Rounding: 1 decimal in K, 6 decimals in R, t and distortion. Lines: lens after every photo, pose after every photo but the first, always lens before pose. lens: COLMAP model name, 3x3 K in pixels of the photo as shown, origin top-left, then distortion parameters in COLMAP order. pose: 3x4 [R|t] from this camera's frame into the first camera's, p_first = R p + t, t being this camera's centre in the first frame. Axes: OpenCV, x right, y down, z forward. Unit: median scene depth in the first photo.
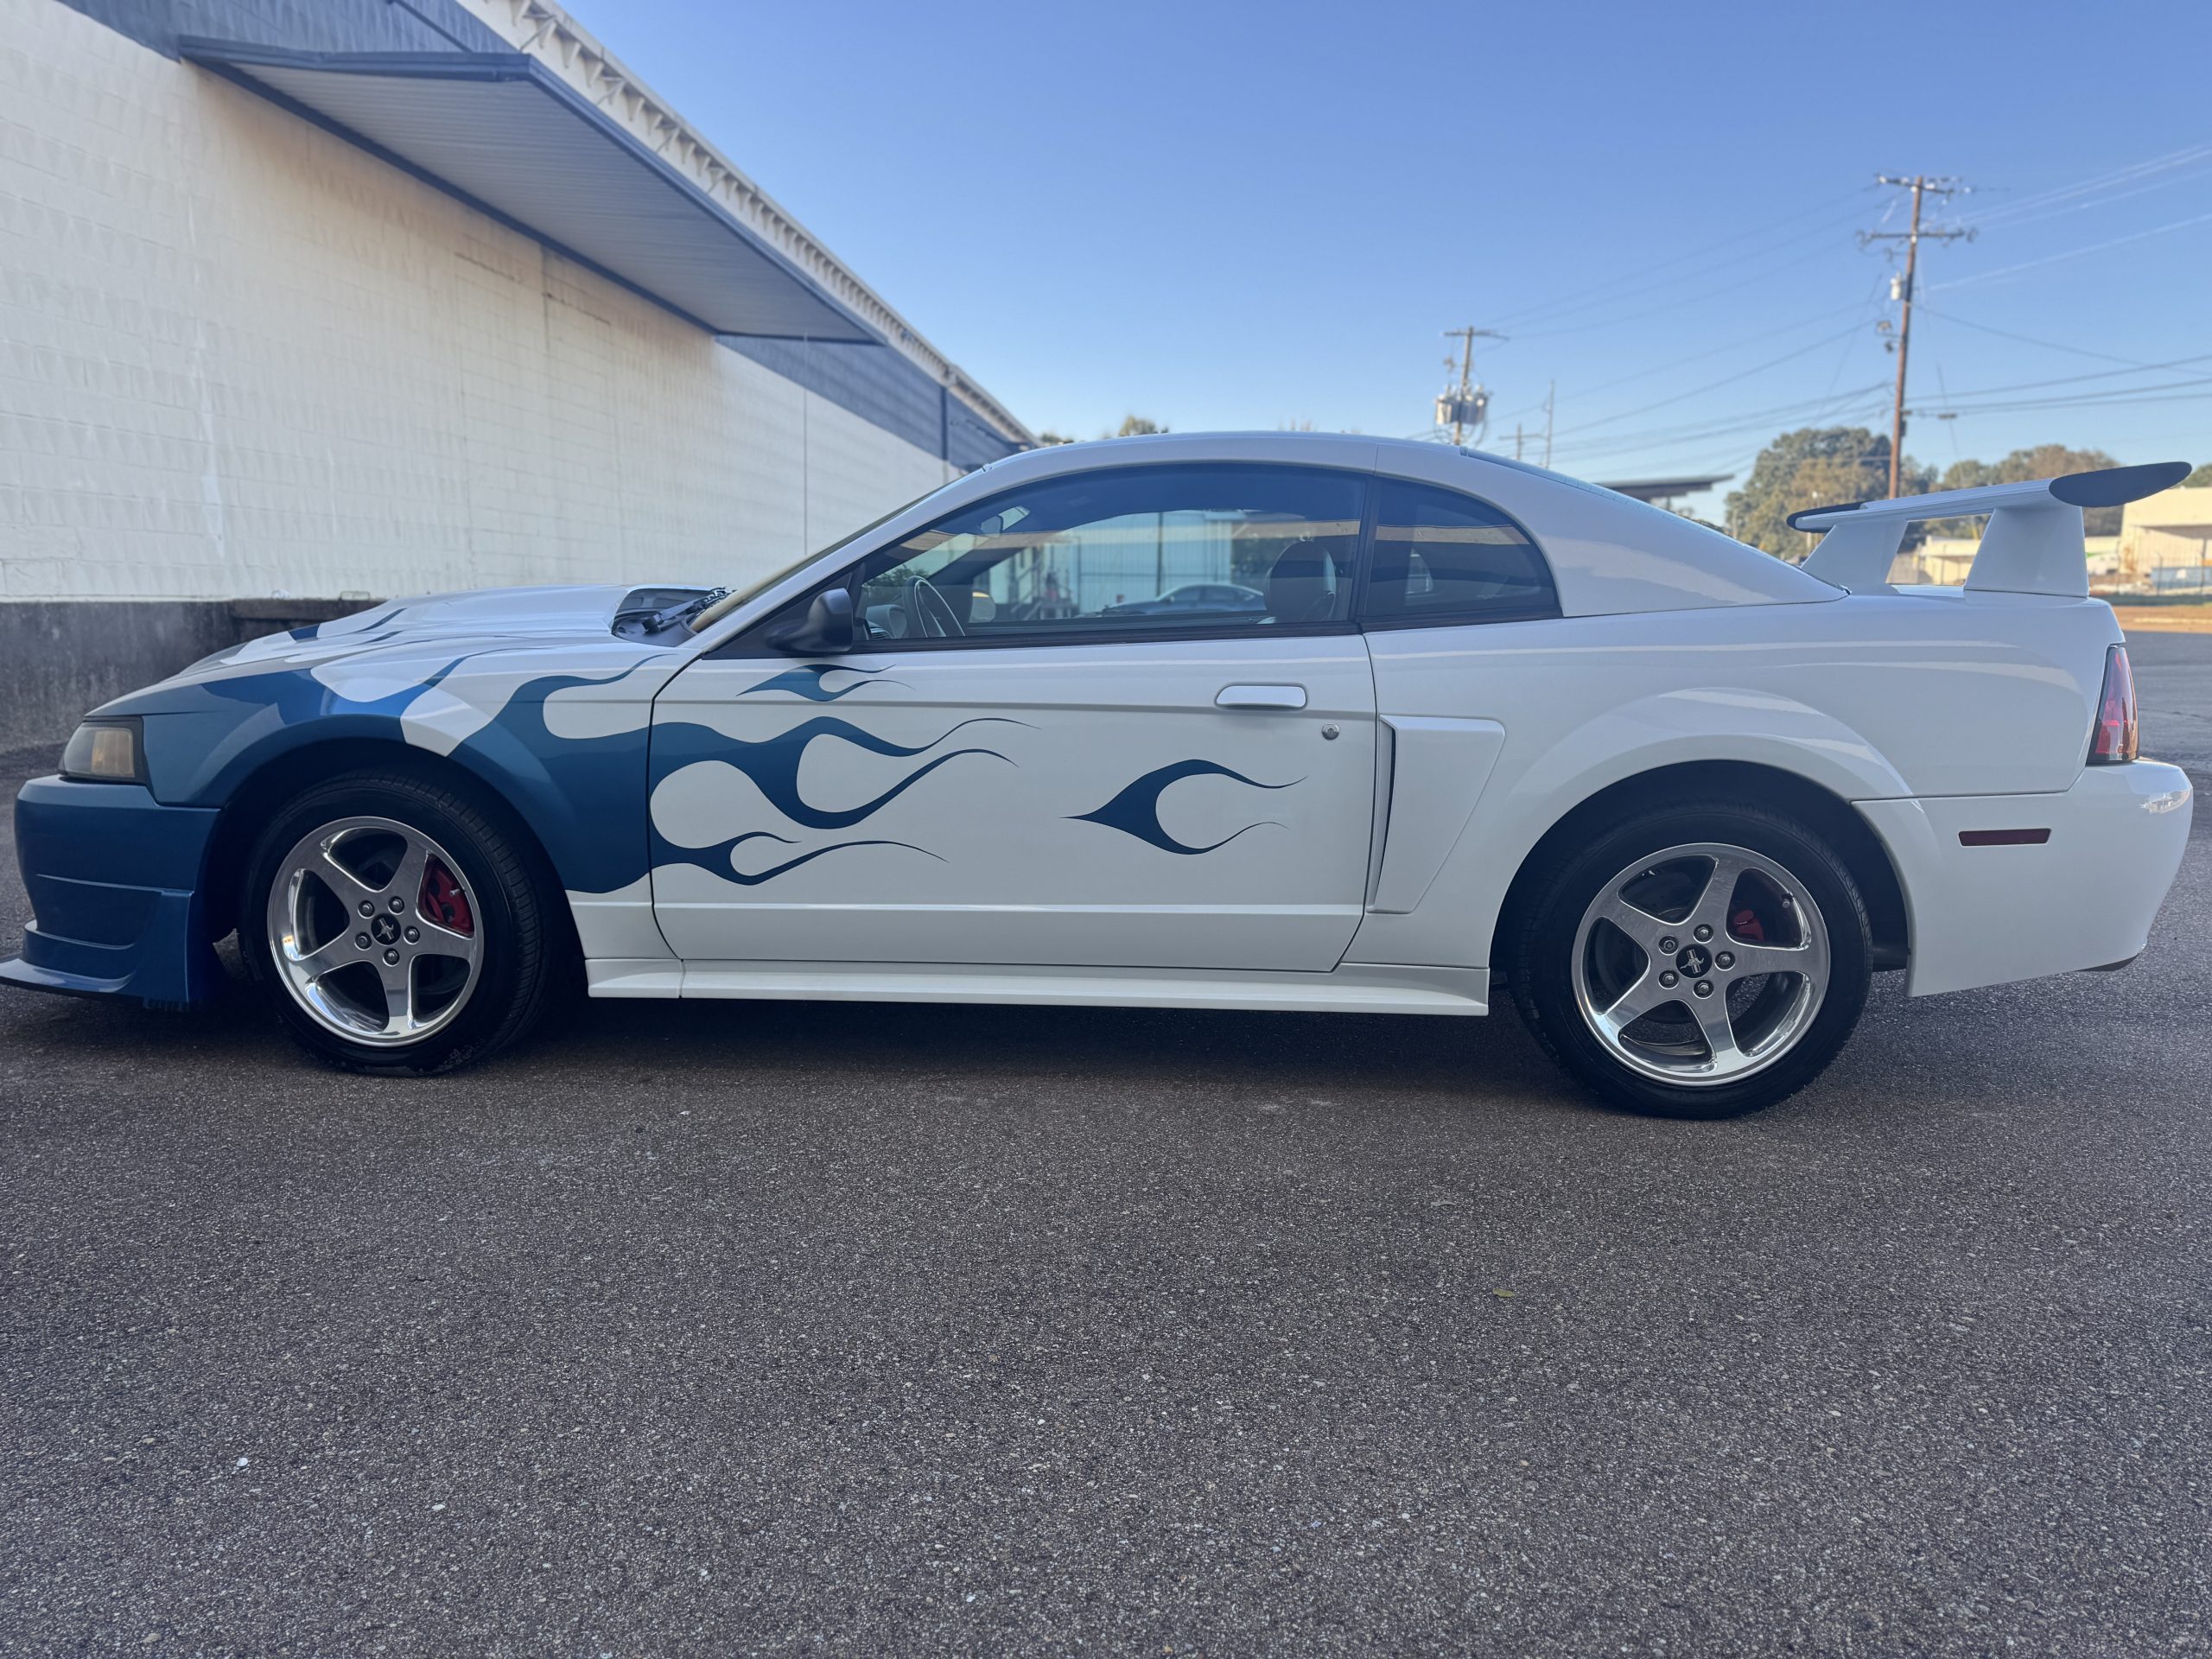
lens RADIAL K [[1563.0, 0, 1107.5], [0, 1563.0, 838.0], [0, 0, 1]] dist [0.029412, -0.032899]
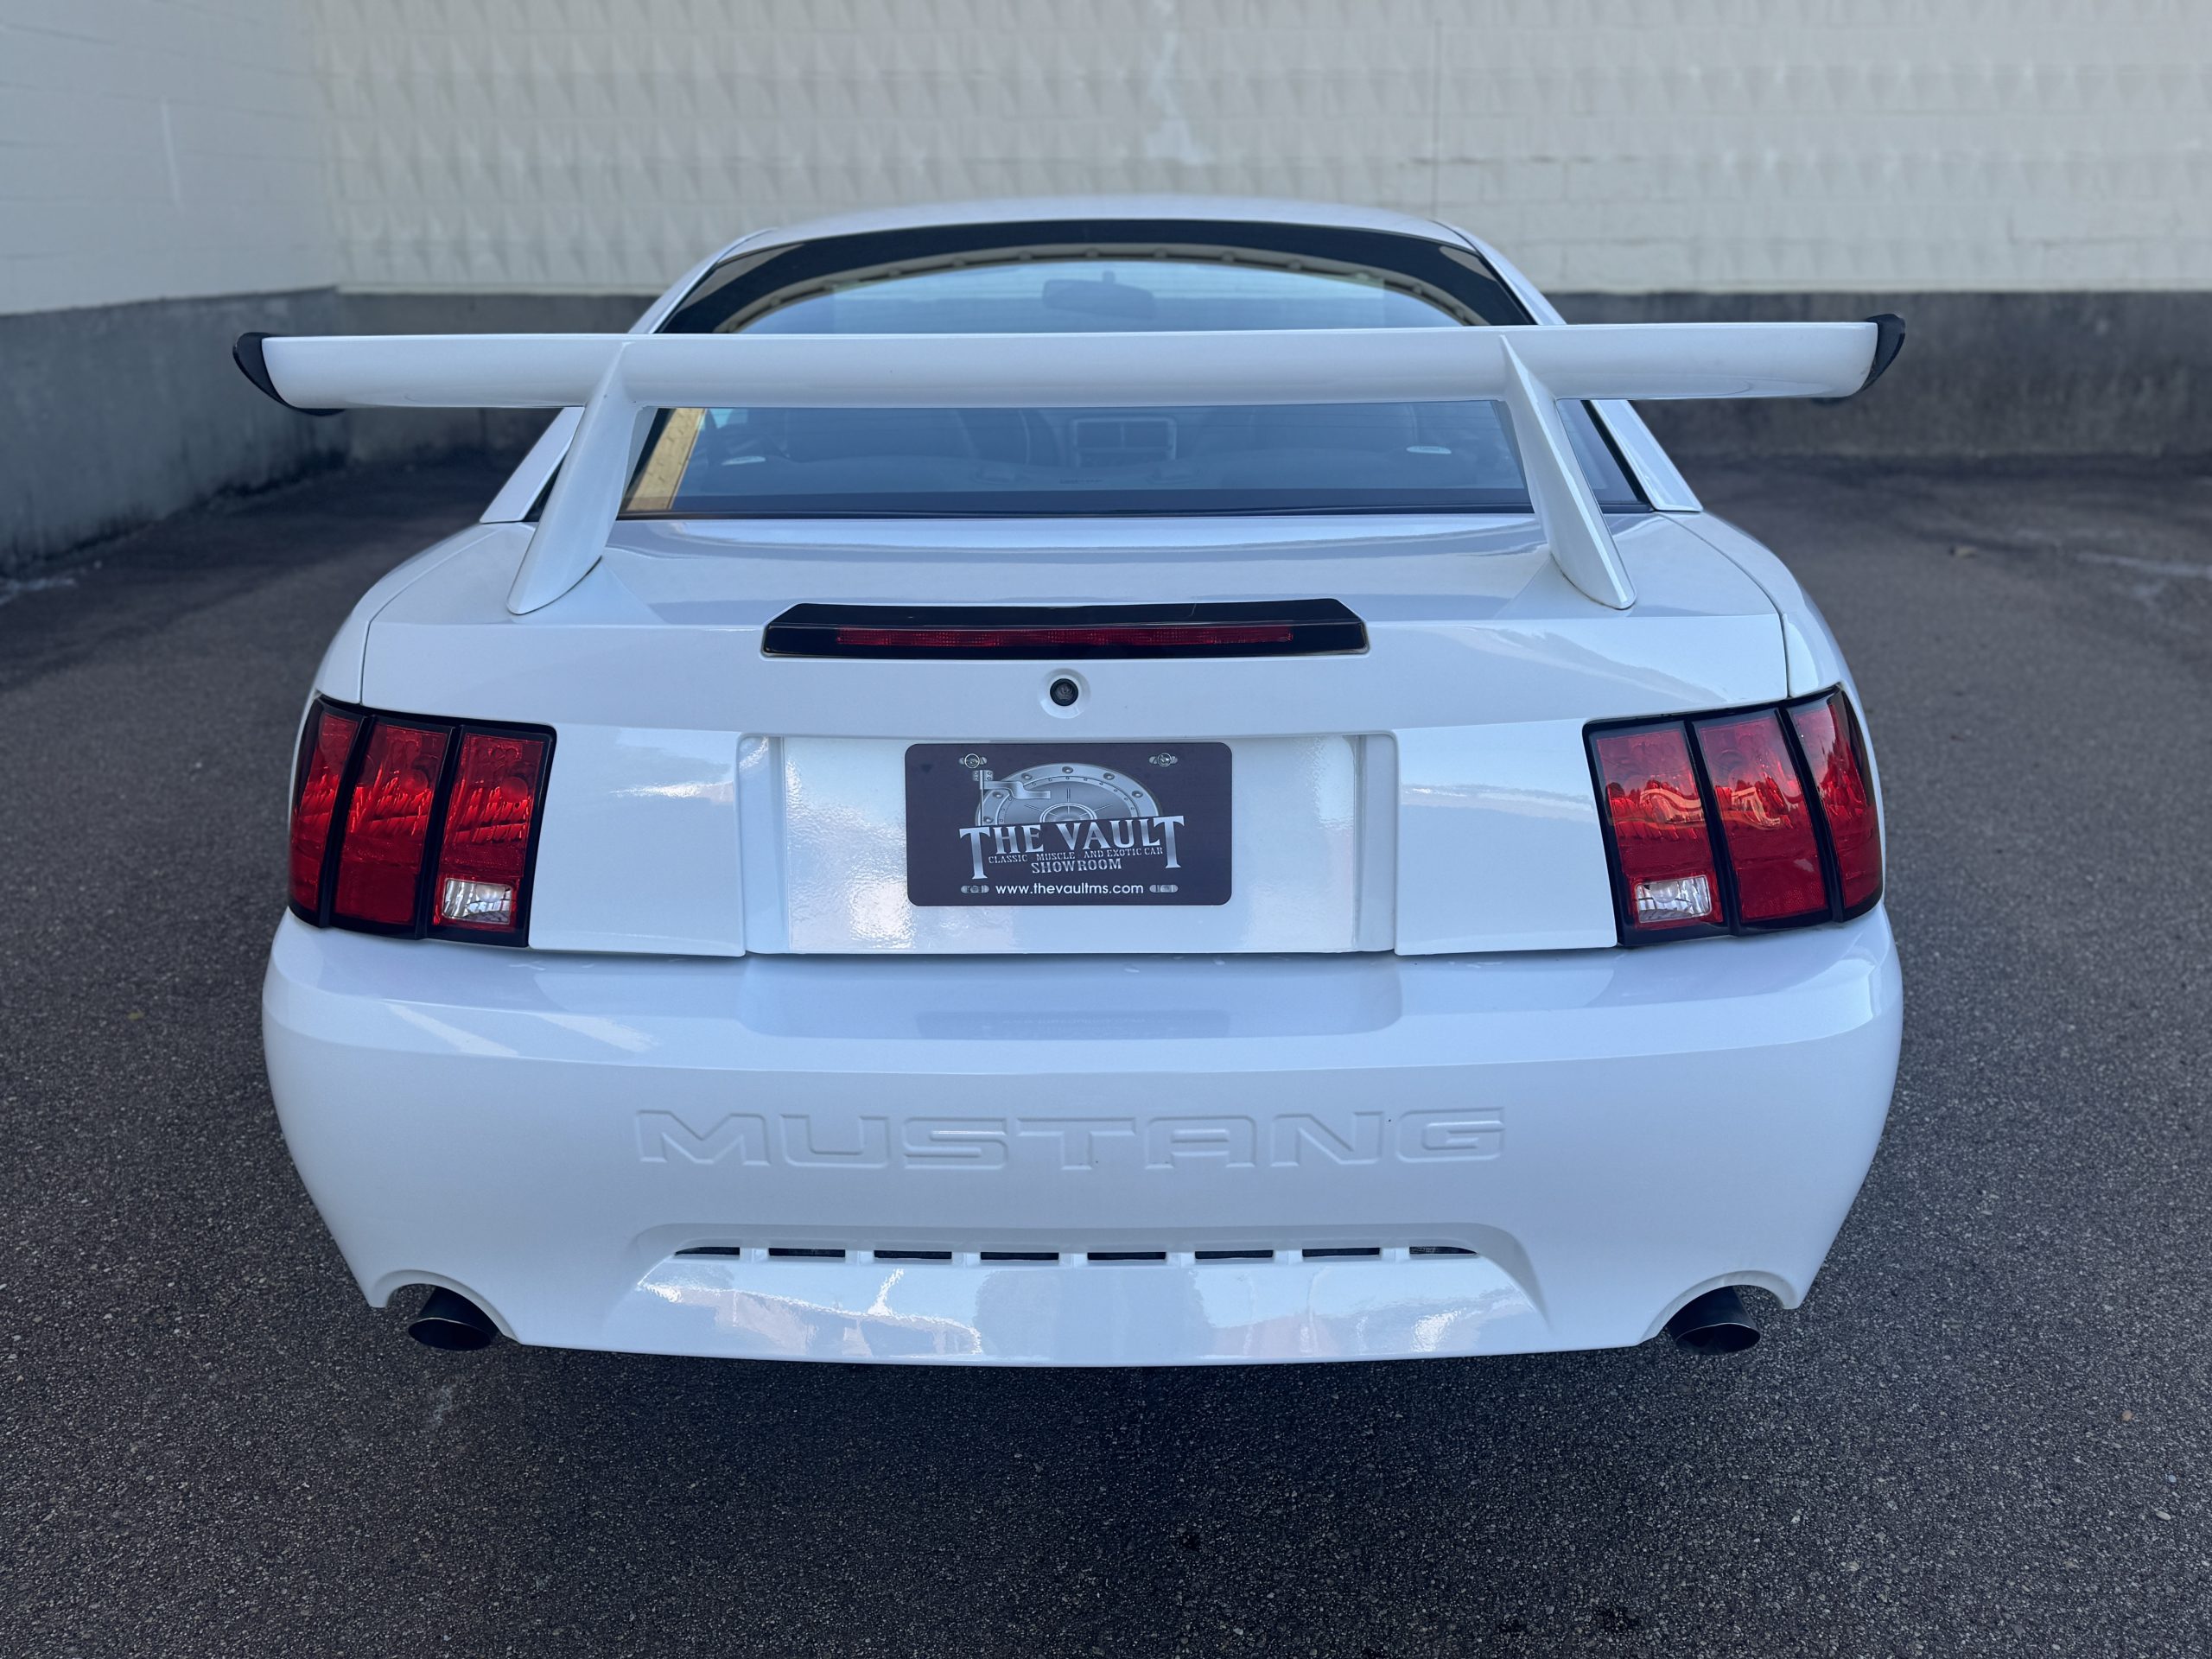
lens RADIAL K [[1895.1, 0, 1096.5], [0, 1895.1, 818.5], [0, 0, 1]] dist [0.036105, -0.042193]
pose [[0.044080, 0.298703, -0.953328, 0.359778], [-0.147282, 0.945771, 0.289526, -0.085945], [0.988112, 0.127646, 0.085683, 0.346544]]
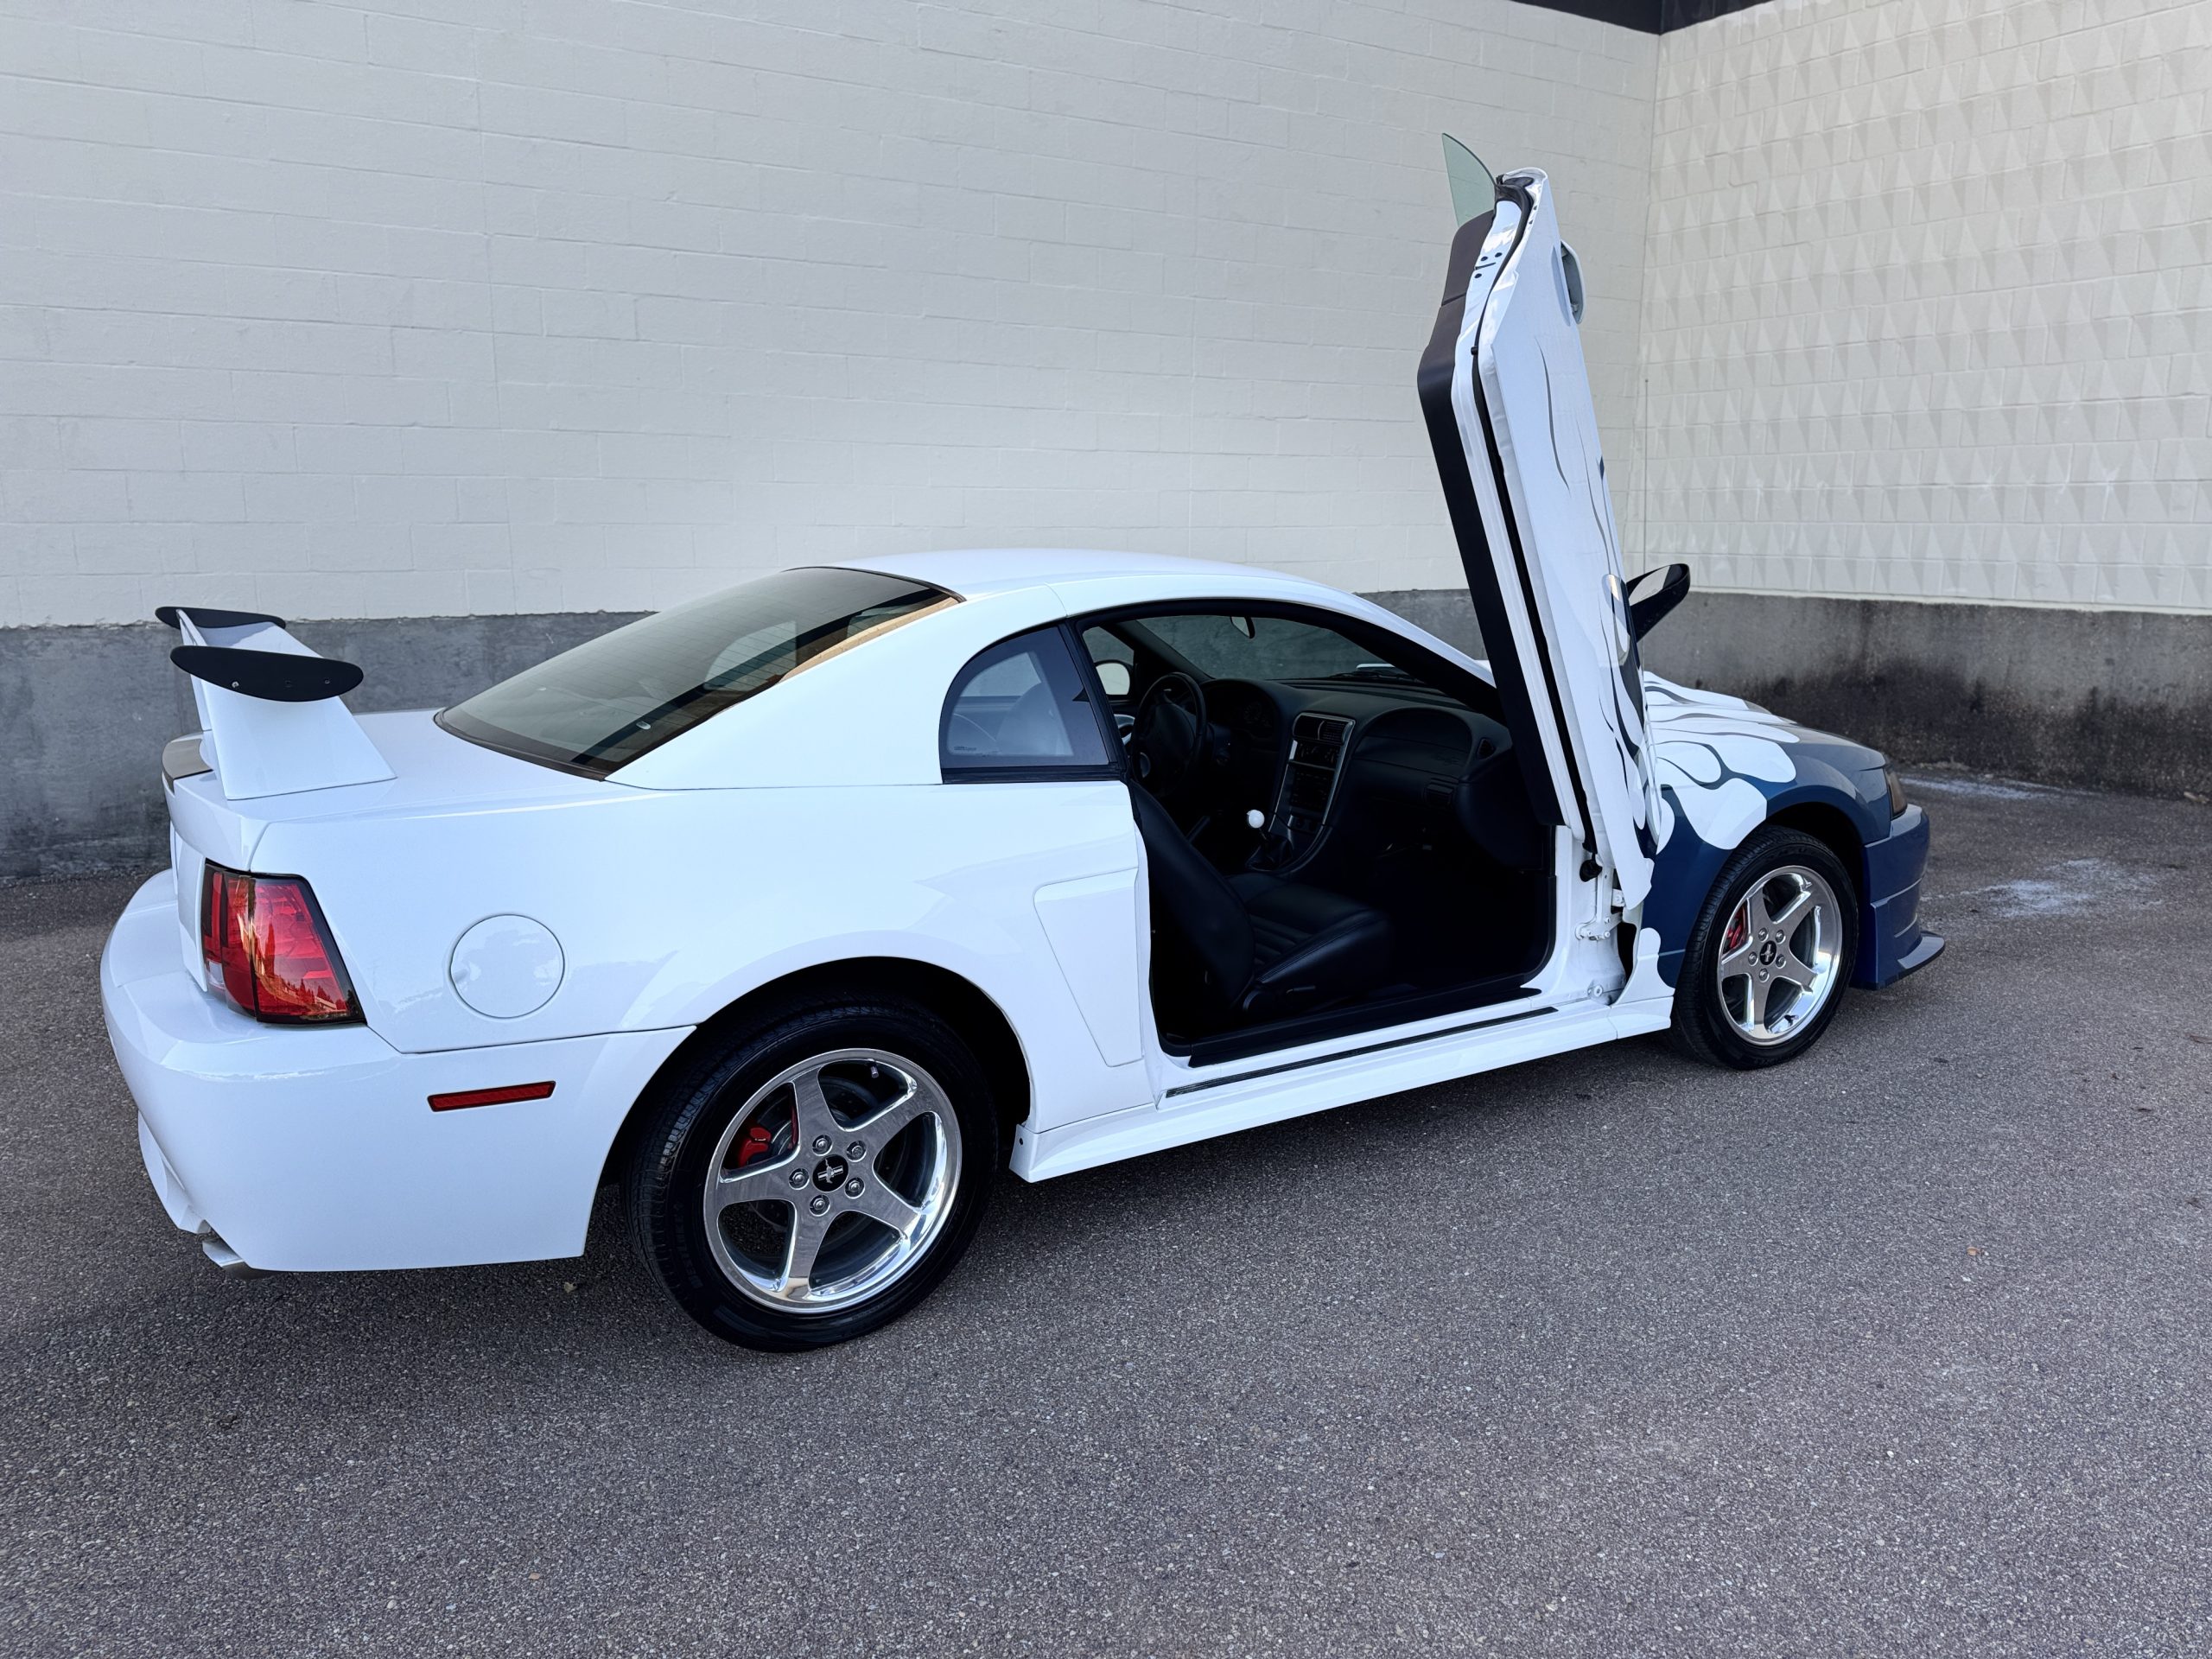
lens RADIAL K [[1563.0, 0, 1106.9], [0, 1563.0, 834.4], [0, 0, 1]] dist [0.029412, -0.032899]
pose [[-0.816792, 0.110558, -0.566240, 0.224307], [-0.090094, 0.944984, 0.314466, -0.143797], [0.569855, 0.307868, -0.761894, 0.663442]]
